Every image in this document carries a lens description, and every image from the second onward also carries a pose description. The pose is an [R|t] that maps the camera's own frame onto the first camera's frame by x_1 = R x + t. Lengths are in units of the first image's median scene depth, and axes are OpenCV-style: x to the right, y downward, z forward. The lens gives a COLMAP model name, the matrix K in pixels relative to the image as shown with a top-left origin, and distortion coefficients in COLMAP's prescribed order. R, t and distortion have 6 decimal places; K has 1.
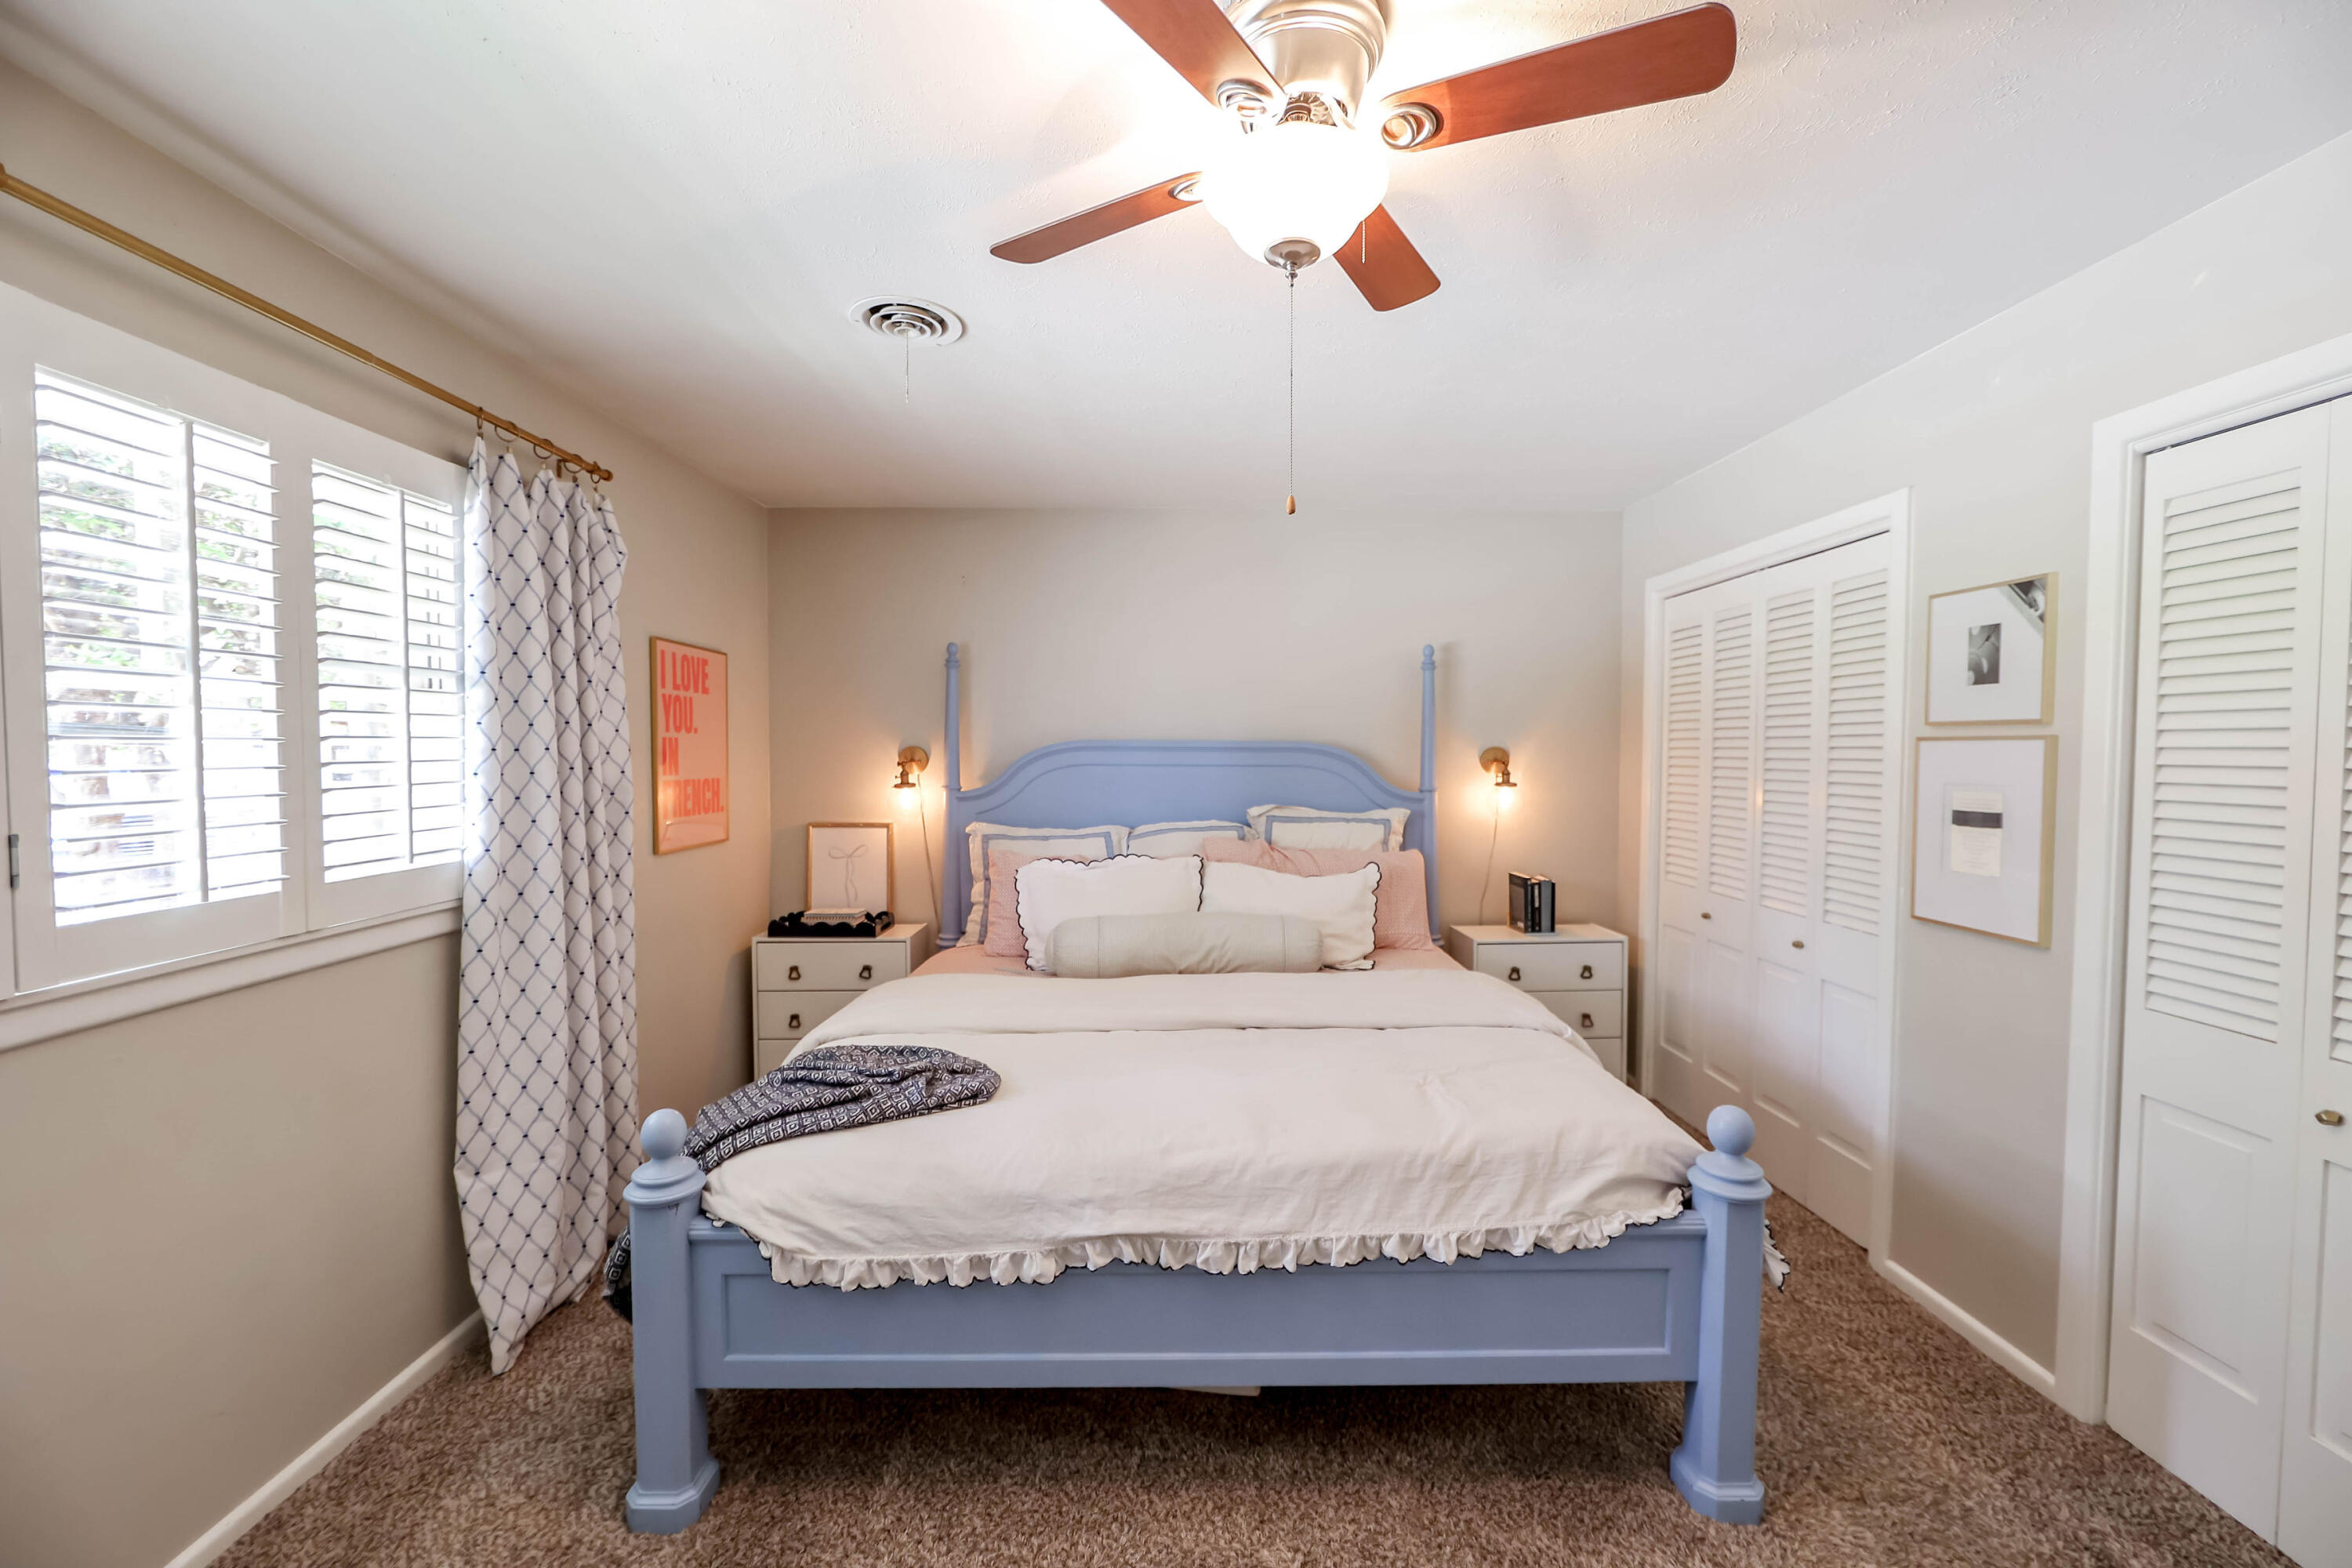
lens RADIAL K [[935.8, 0, 1168.1], [0, 935.8, 785.6], [0, 0, 1]] dist [-0.014847, 0.003574]
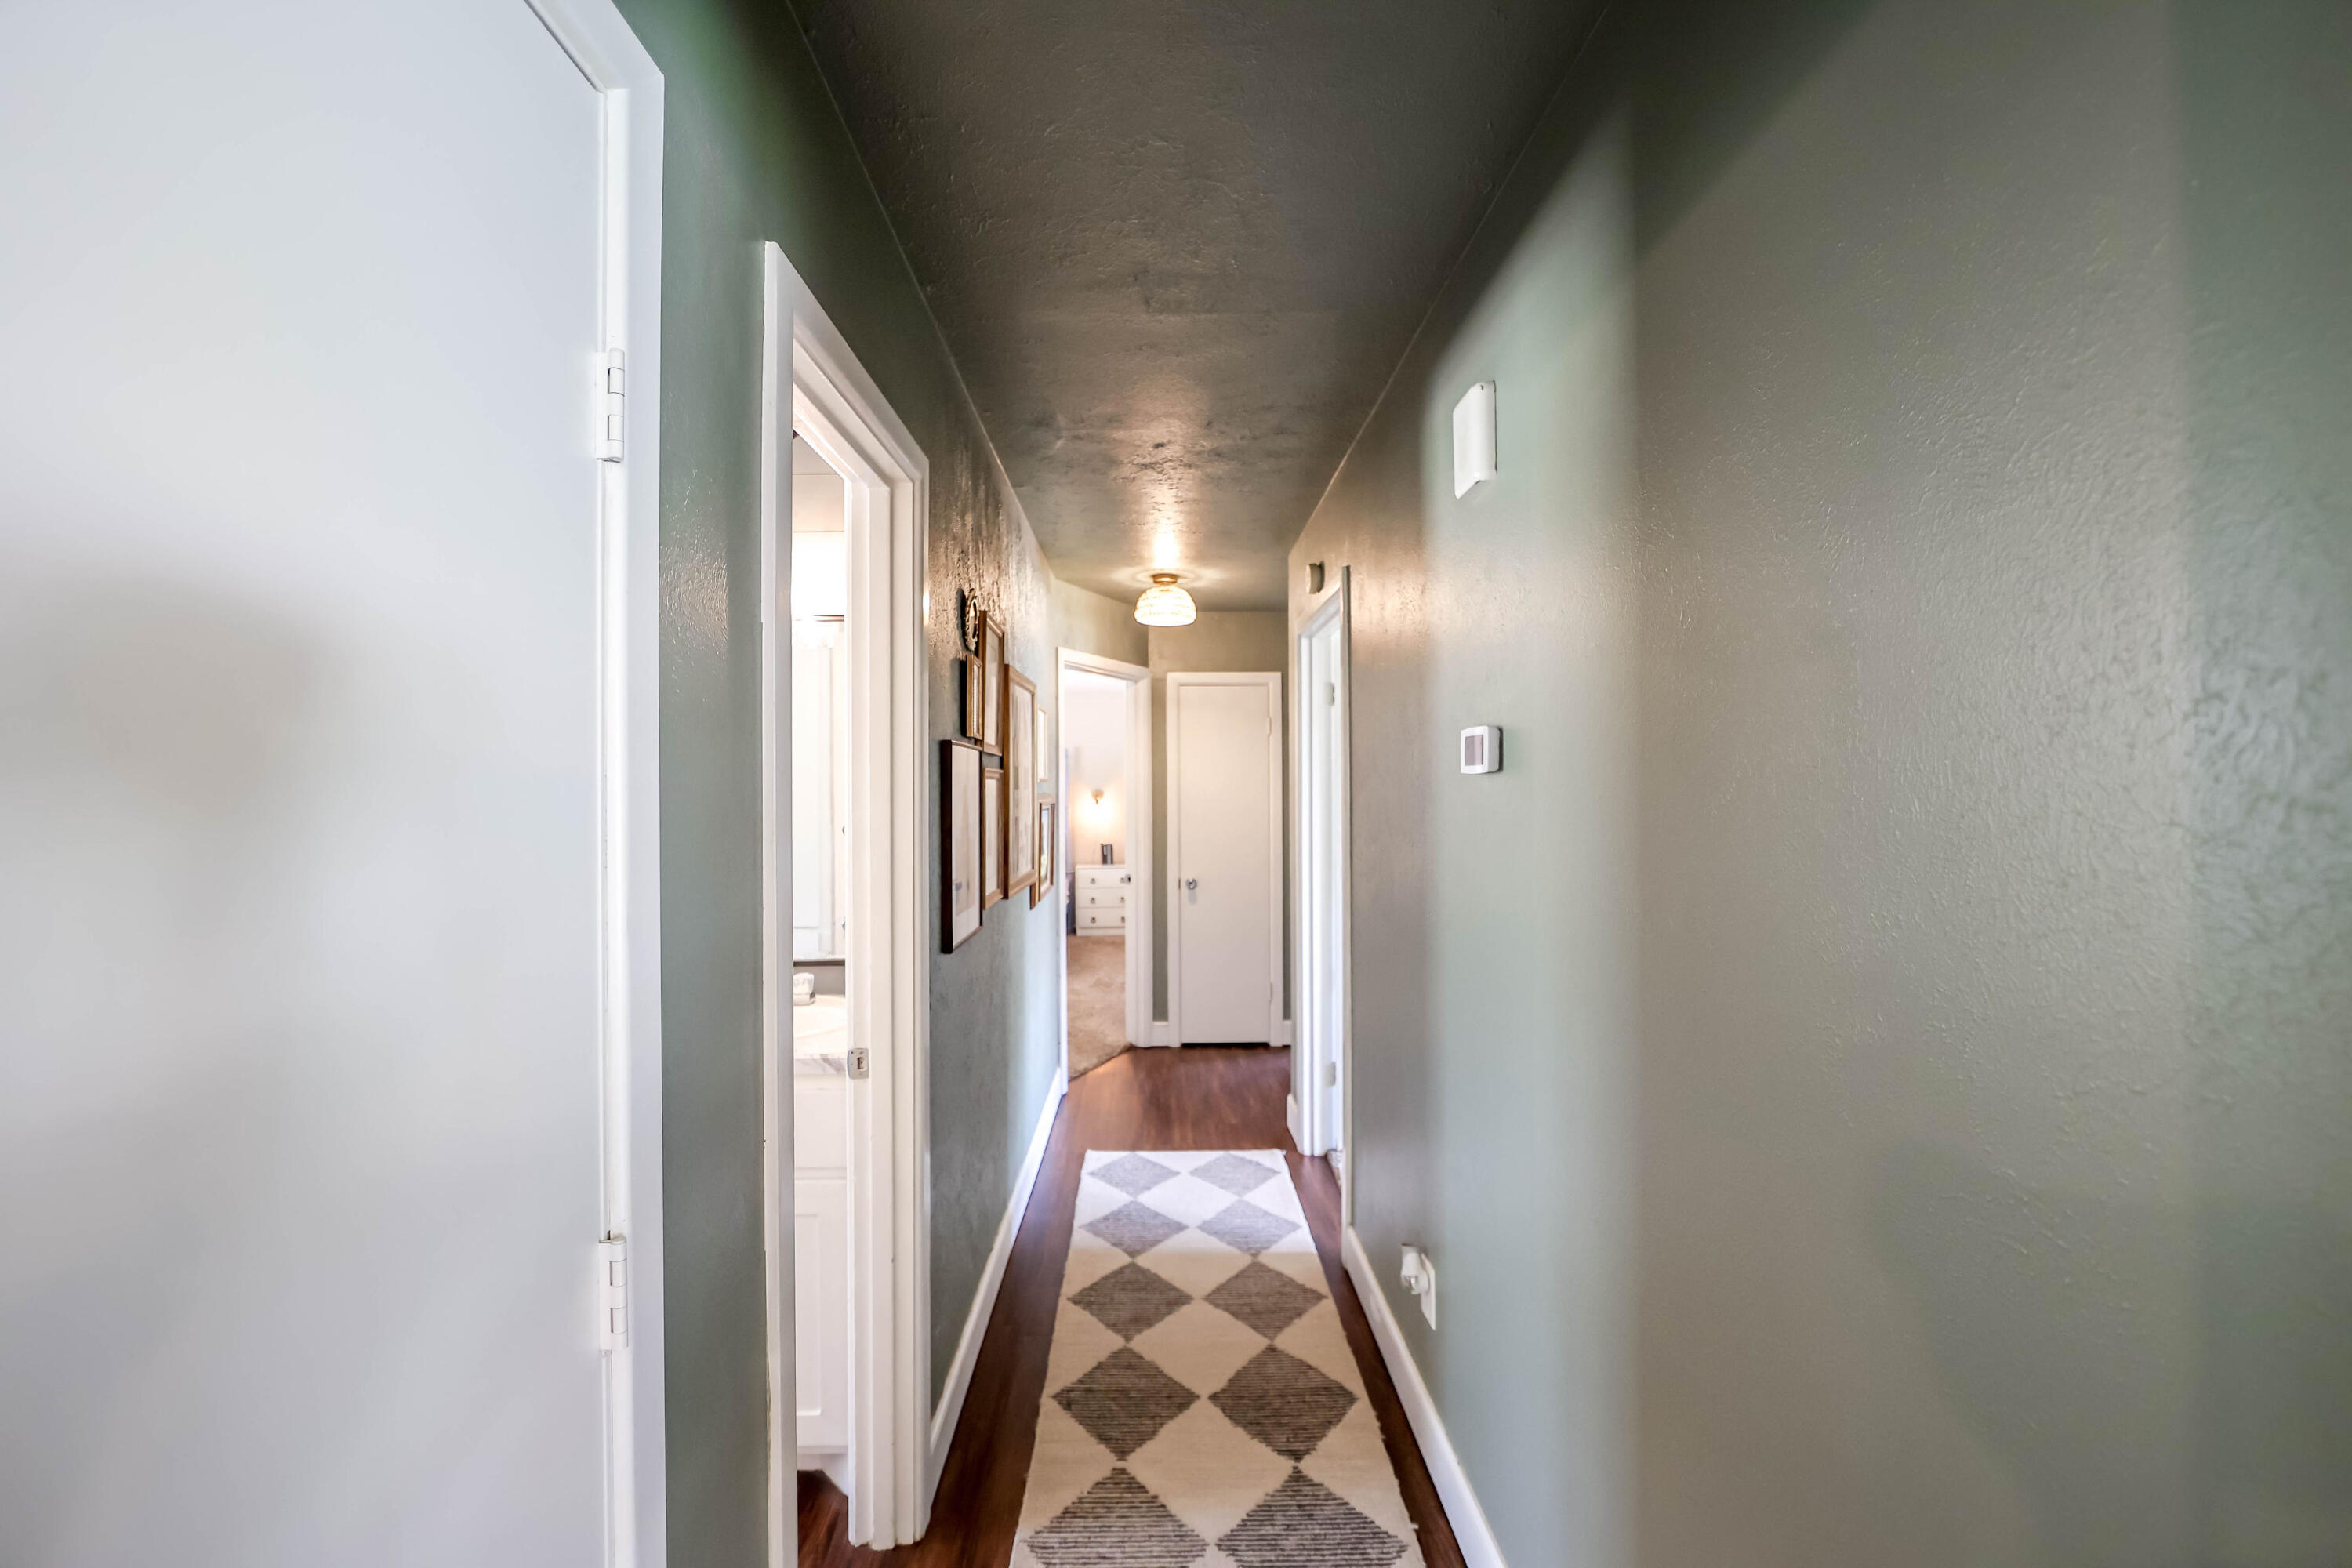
lens RADIAL K [[935.8, 0, 1168.1], [0, 935.8, 785.6], [0, 0, 1]] dist [-0.014847, 0.003574]
pose [[0.999938, 0.001444, 0.011028, 0.943436], [-0.001017, 0.999253, -0.038636, 0.072458], [-0.011075, 0.038622, 0.999193, -2.612193]]
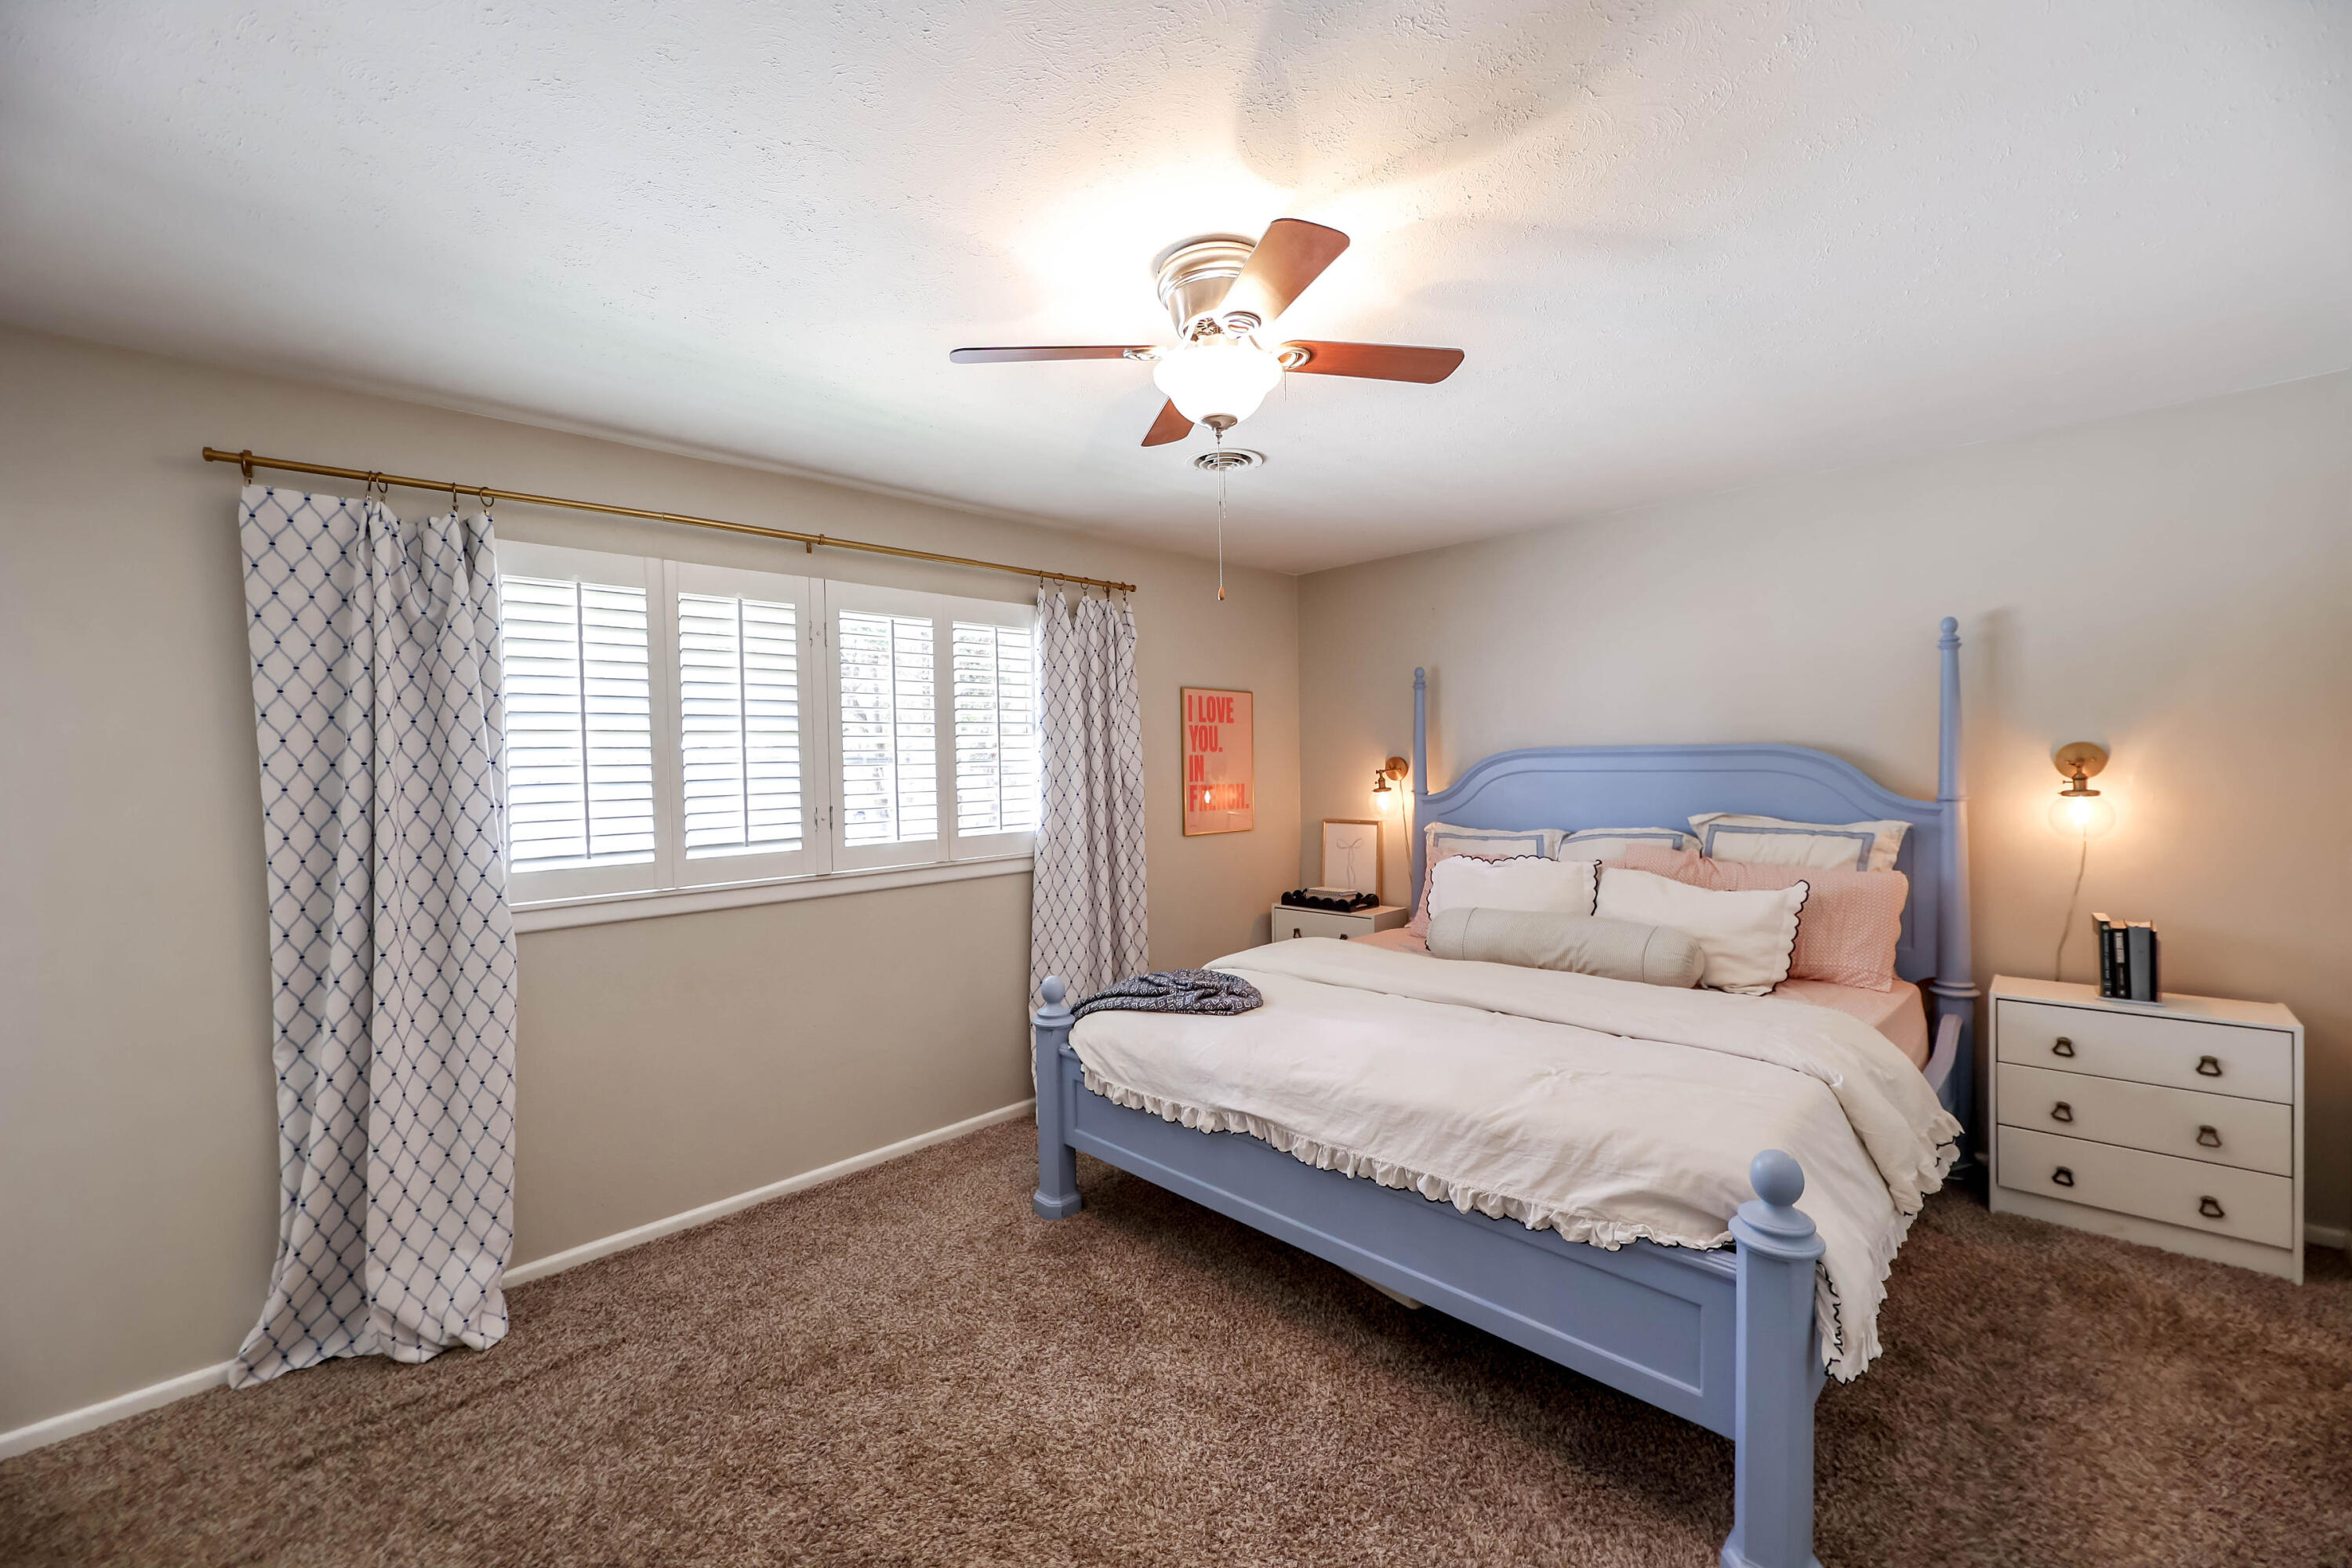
lens RADIAL K [[923.7, 0, 1176.2], [0, 923.7, 785.7], [0, 0, 1]] dist [-0.014269, 0.002672]
pose [[0.698390, 0.002382, -0.715713, 0.691292], [-0.006602, 0.999973, -0.003114, 0.000194], [0.715687, 0.006900, 0.698388, -0.027206]]
